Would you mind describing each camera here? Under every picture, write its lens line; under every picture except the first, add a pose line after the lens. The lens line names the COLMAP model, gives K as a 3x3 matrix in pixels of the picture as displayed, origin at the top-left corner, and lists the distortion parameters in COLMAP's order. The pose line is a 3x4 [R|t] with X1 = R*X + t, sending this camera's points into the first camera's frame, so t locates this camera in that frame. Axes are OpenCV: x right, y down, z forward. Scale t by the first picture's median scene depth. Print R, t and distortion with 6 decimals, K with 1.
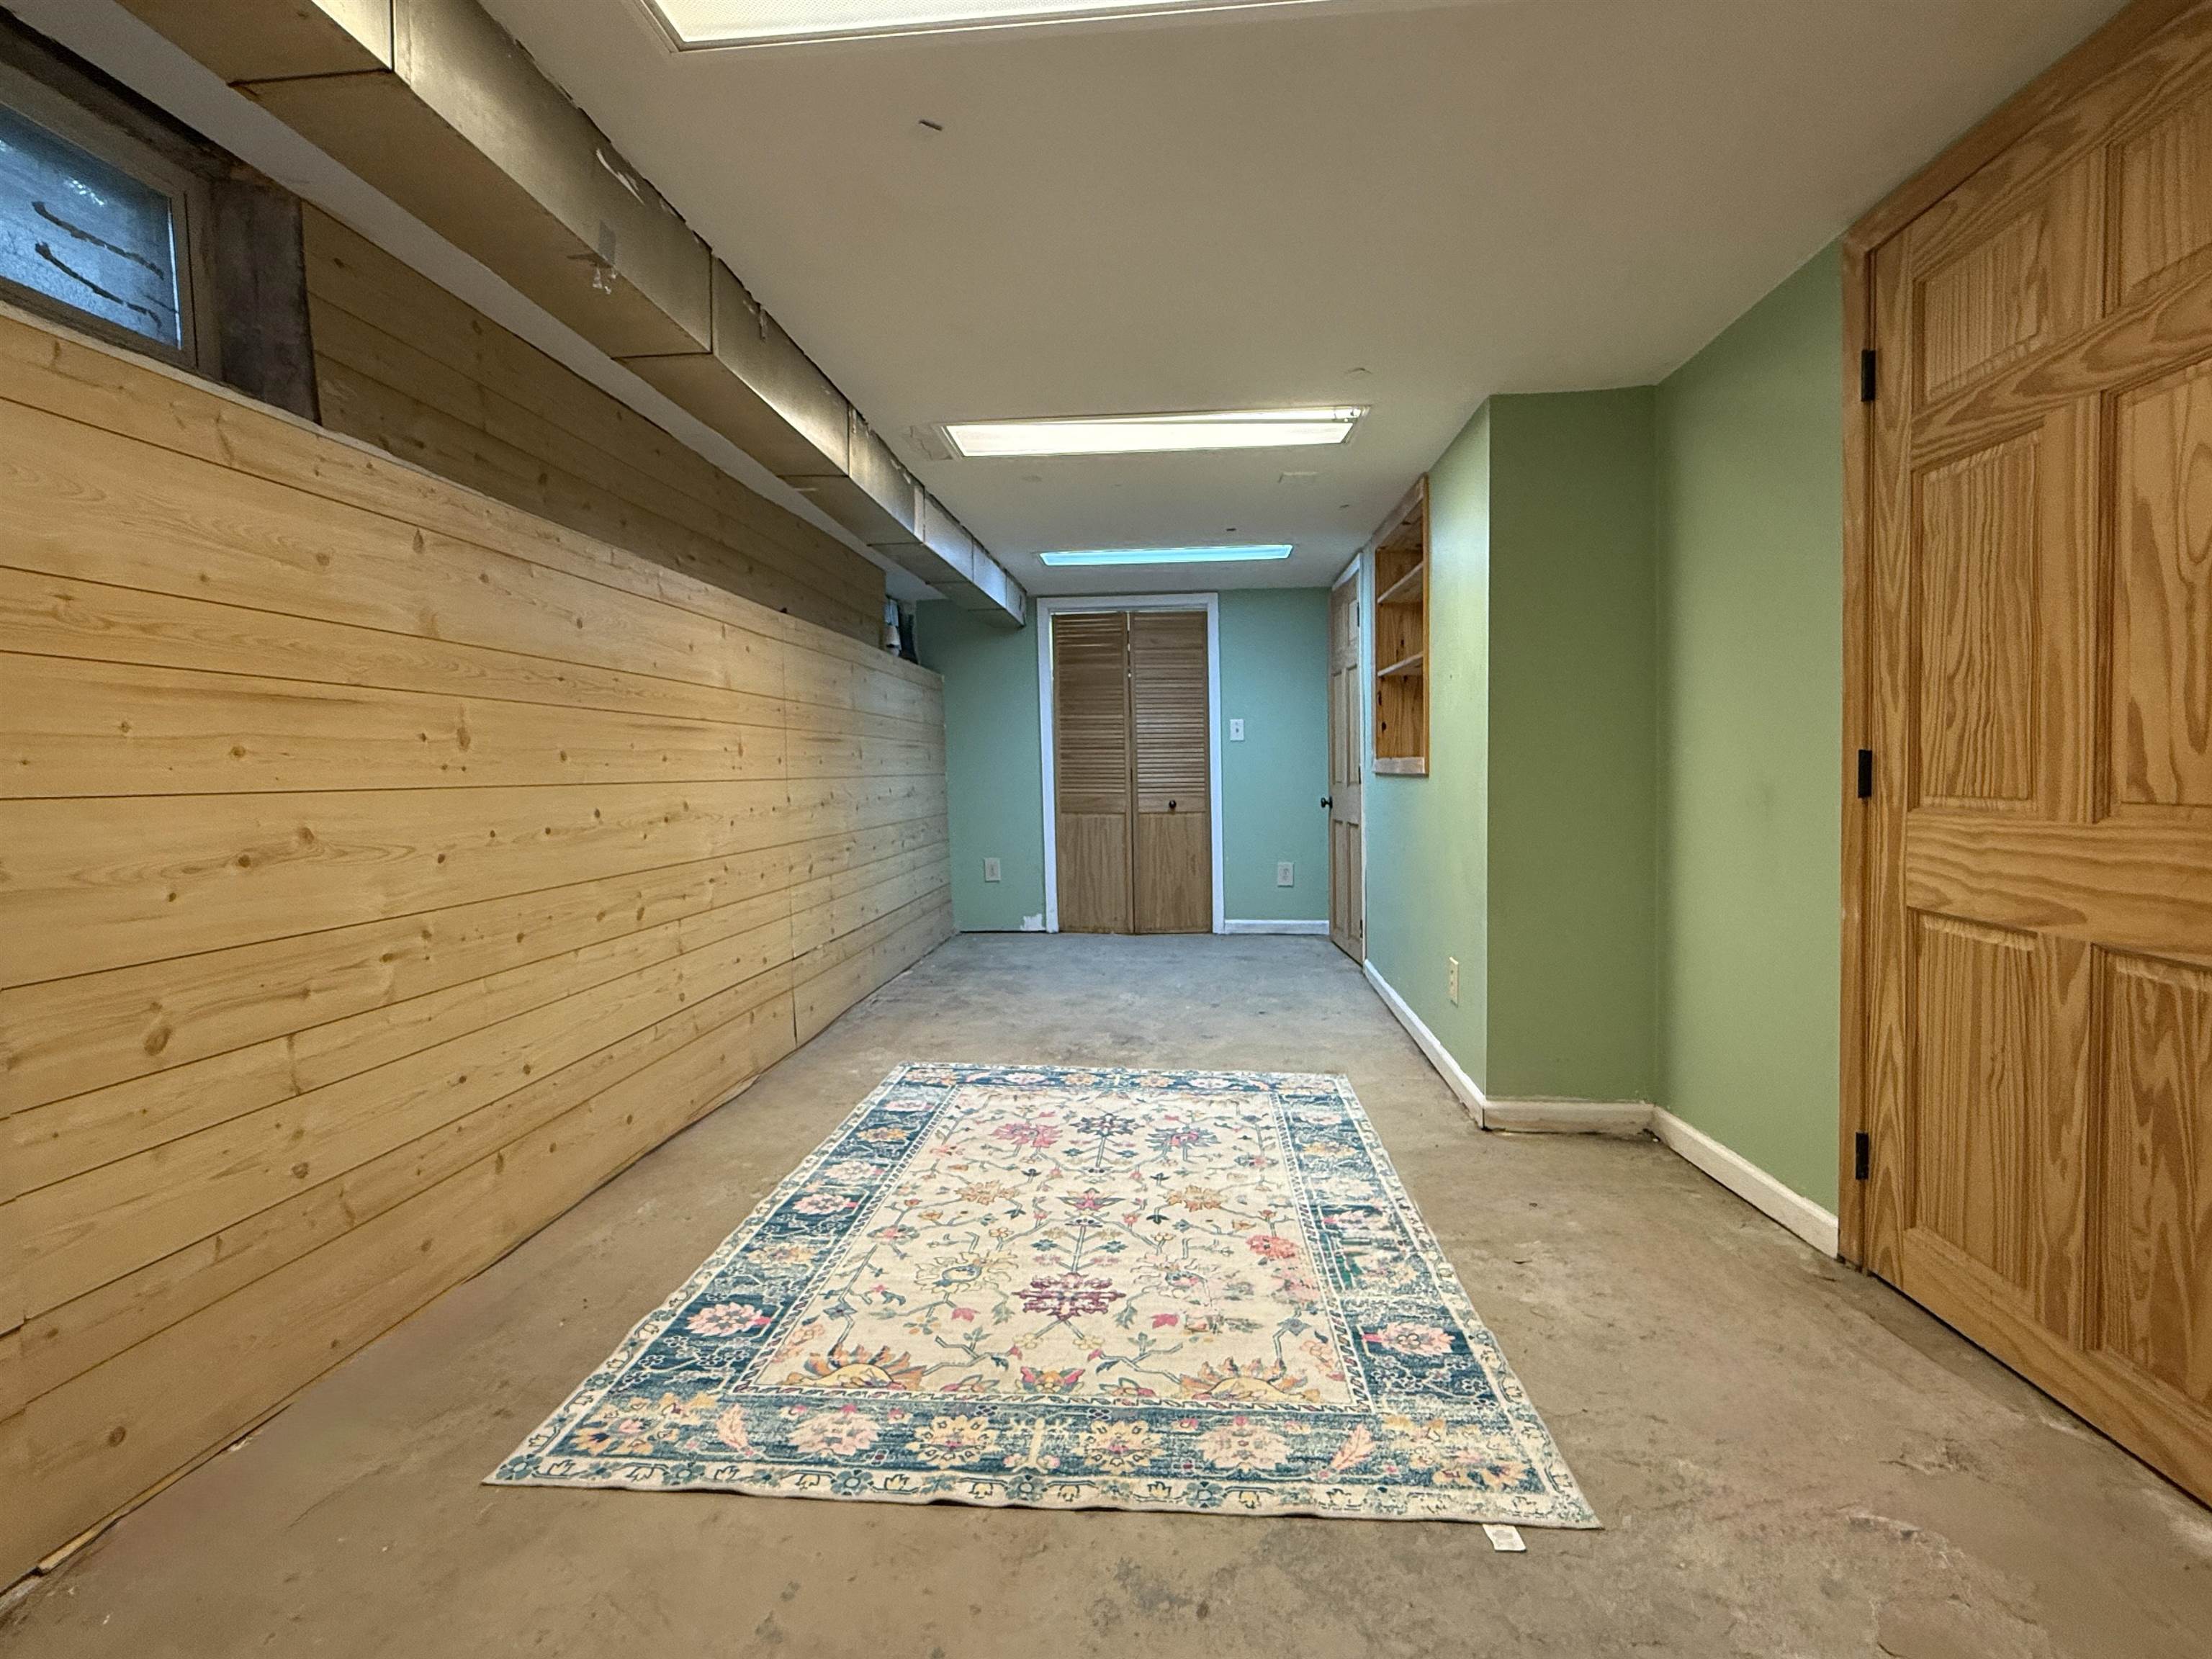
lens RADIAL K [[1052.1, 0, 1105.4], [0, 1052.1, 825.2], [0, 0, 1]] dist [-0.002674, -0.000111]
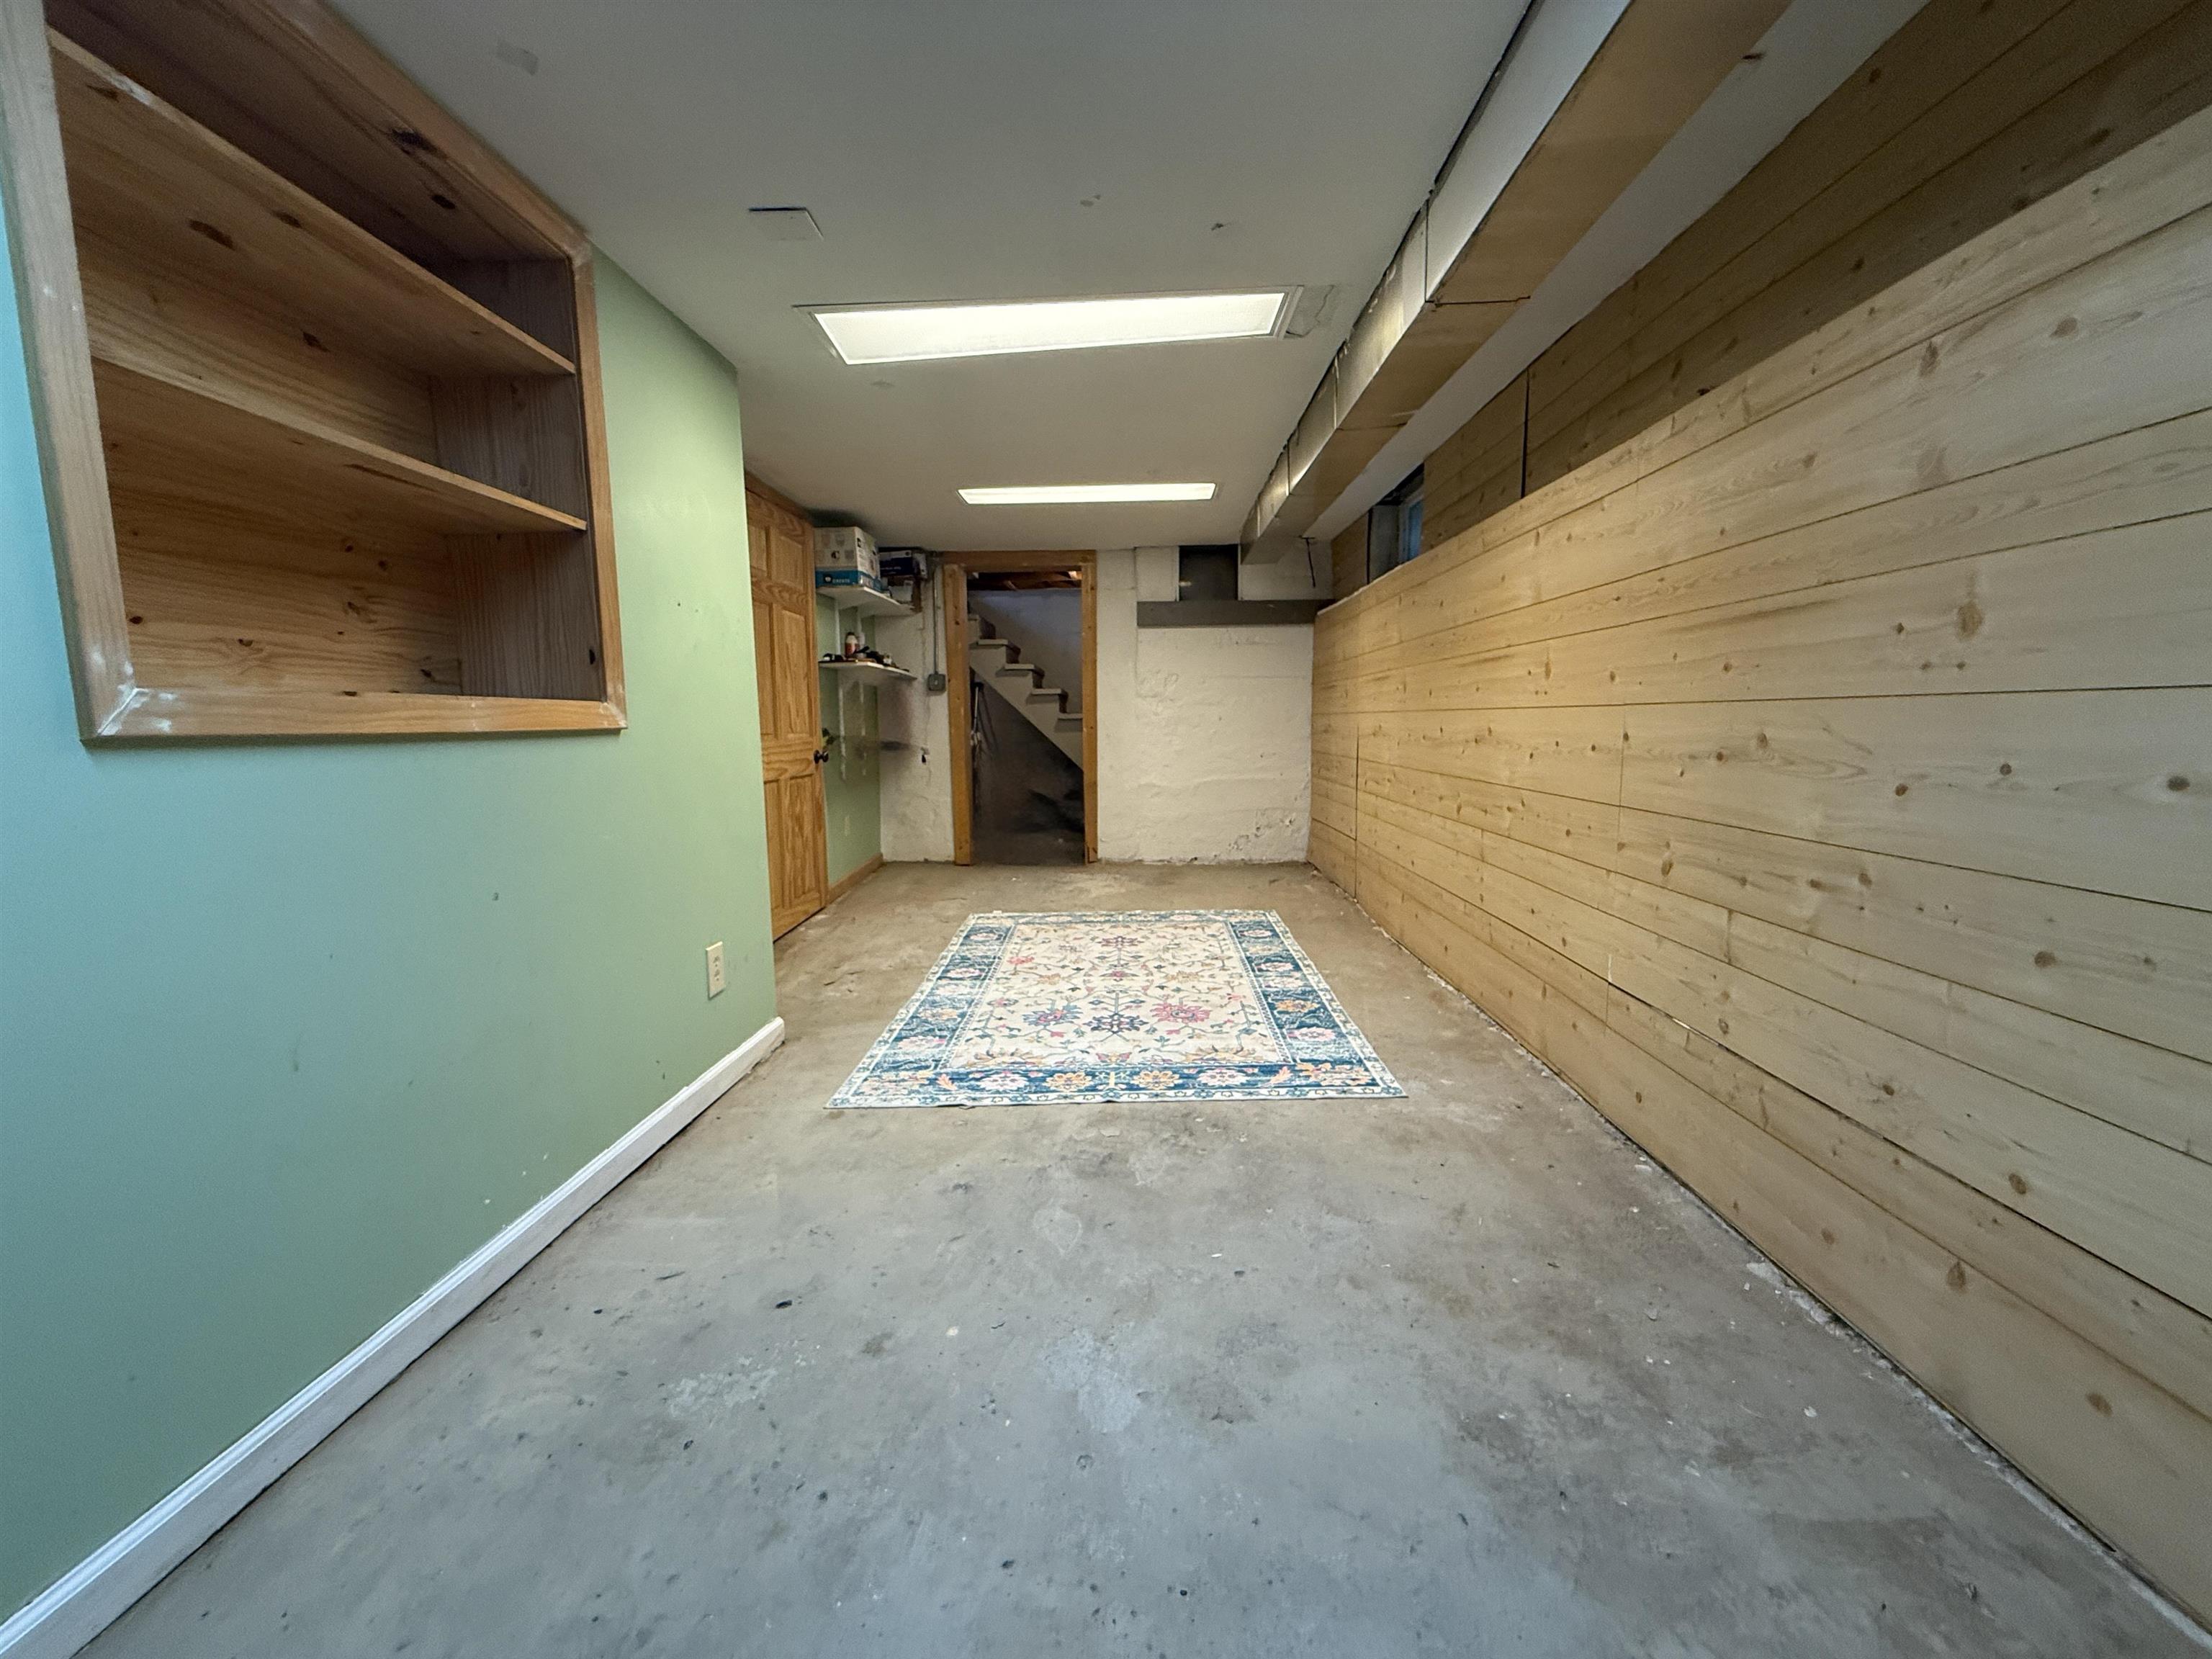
lens RADIAL K [[883.3, 0, 1102.6], [0, 883.3, 825.5], [0, 0, 1]] dist [-0.000709, -0.000179]
pose [[-0.998602, 0.037026, -0.037731, 0.042302], [0.030020, 0.984683, 0.171753, -0.088555], [0.043512, 0.170380, -0.984417, 1.845654]]
